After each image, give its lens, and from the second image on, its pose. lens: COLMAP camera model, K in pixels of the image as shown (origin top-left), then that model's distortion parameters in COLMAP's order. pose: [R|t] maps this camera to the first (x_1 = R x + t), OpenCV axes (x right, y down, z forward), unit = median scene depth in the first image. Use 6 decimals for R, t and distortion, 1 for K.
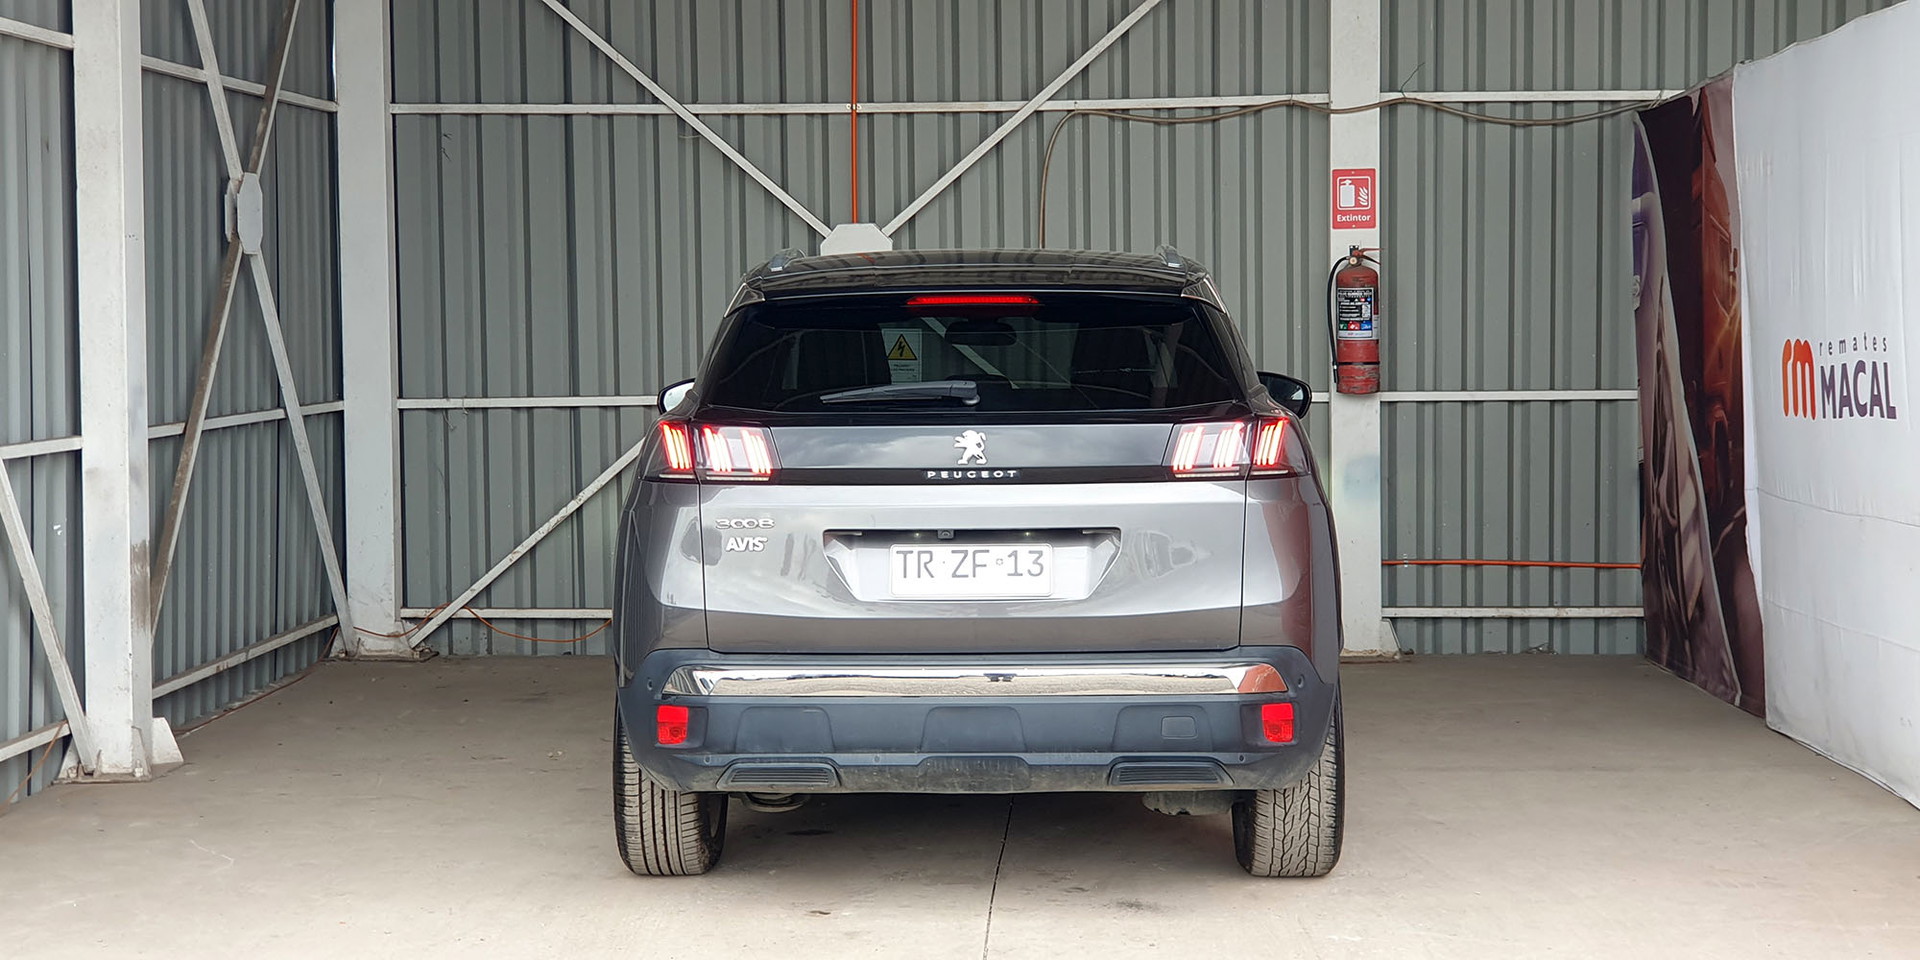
lens RADIAL K [[2914.1, 0, 949.3], [0, 2914.1, 459.1], [0, 0, 1]] dist [0.215308, -1.147179]
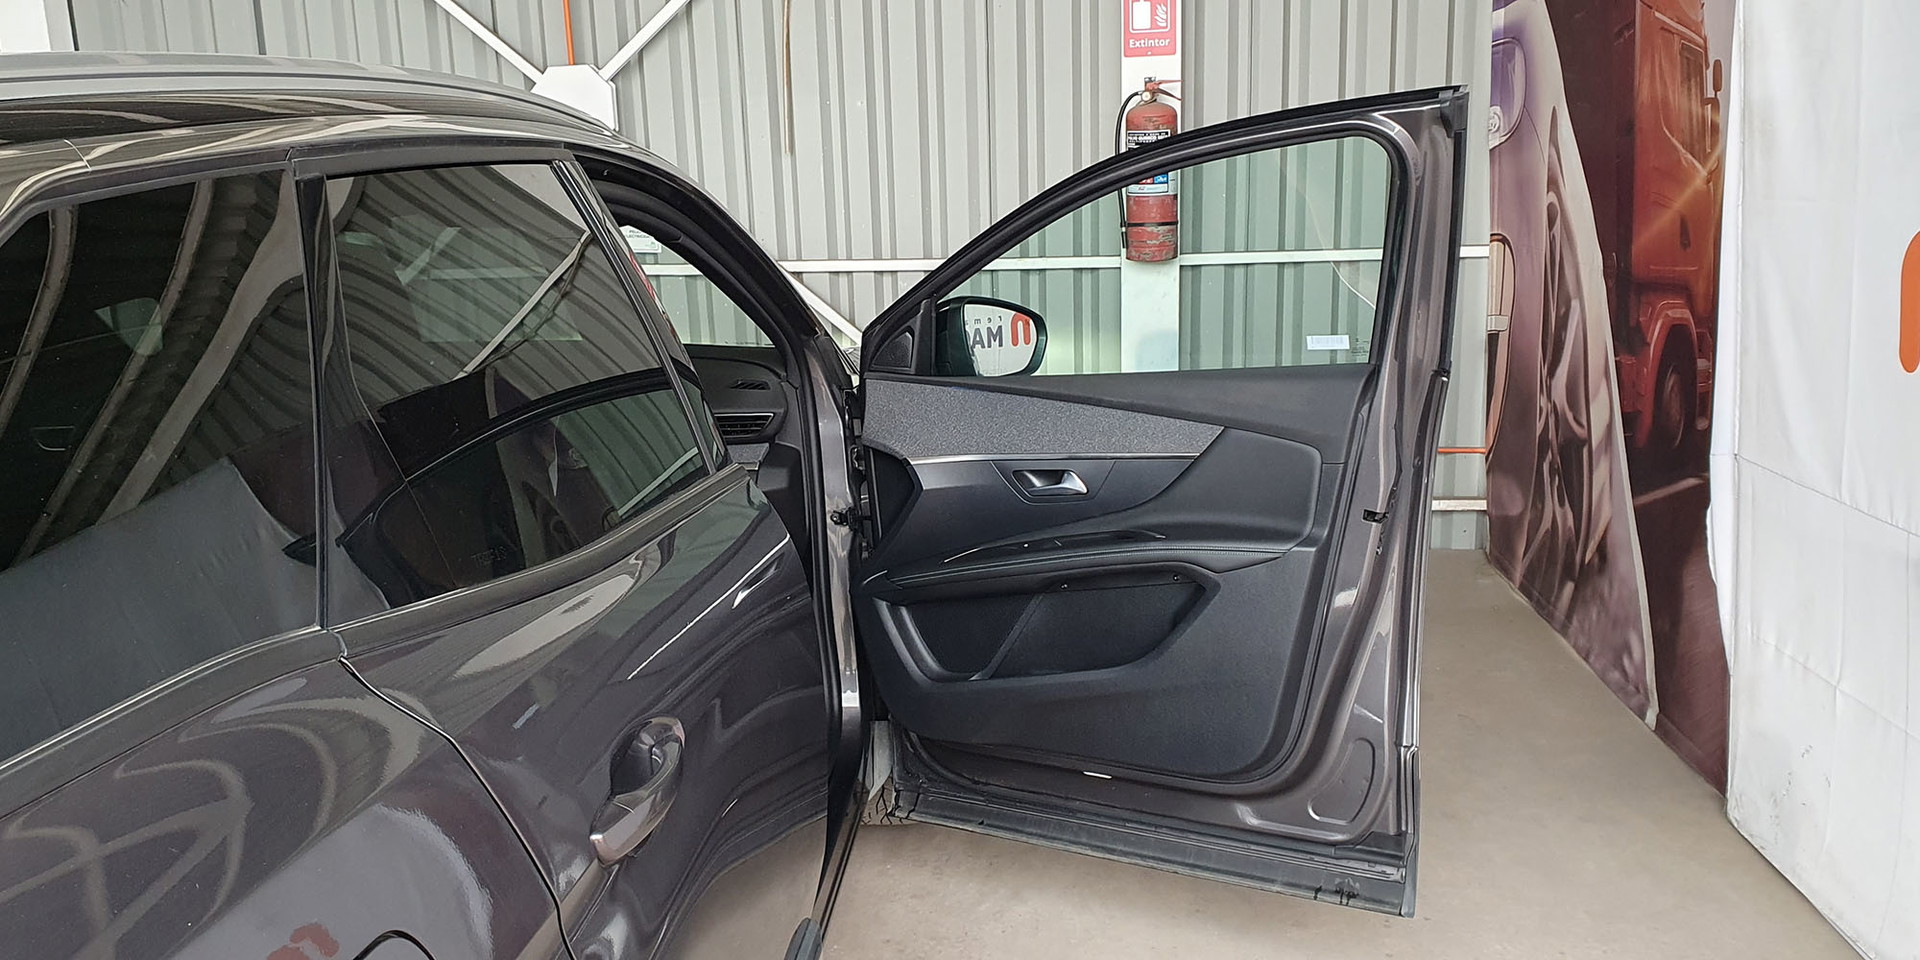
lens RADIAL K [[1557.4, 0, 889.4], [0, 1557.4, 477.3], [0, 0, 1]] dist [0.103996, -0.192620]
pose [[0.996294, -0.003326, -0.085947, 0.103114], [0.017456, 0.986275, 0.164186, -0.035857], [0.084222, -0.165078, 0.982678, 0.542039]]
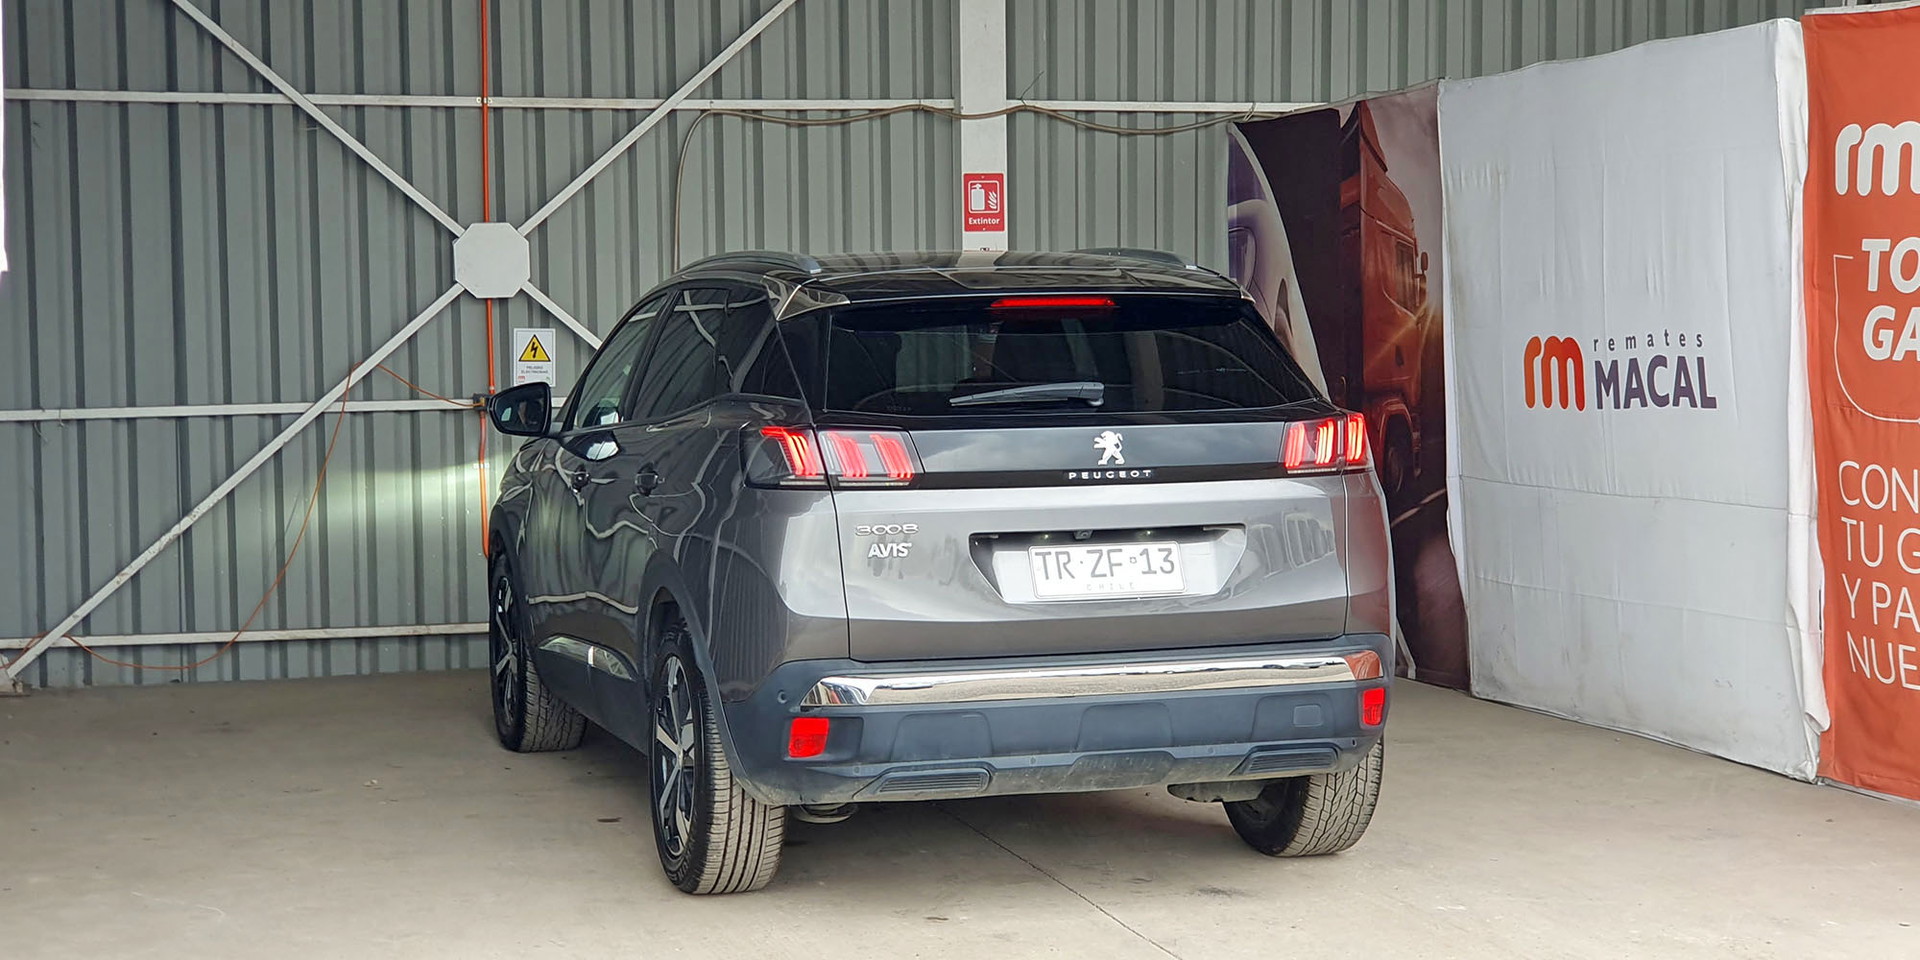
lens RADIAL K [[2925.9, 0, 960.0], [0, 2925.9, 480.0], [0, 0, 1]] dist [0.221797, -1.108939]
pose [[0.947727, -0.021819, 0.318335, -0.199486], [0.019702, 0.999757, 0.009867, -0.002155], [-0.318473, -0.003079, 0.947927, 0.029653]]
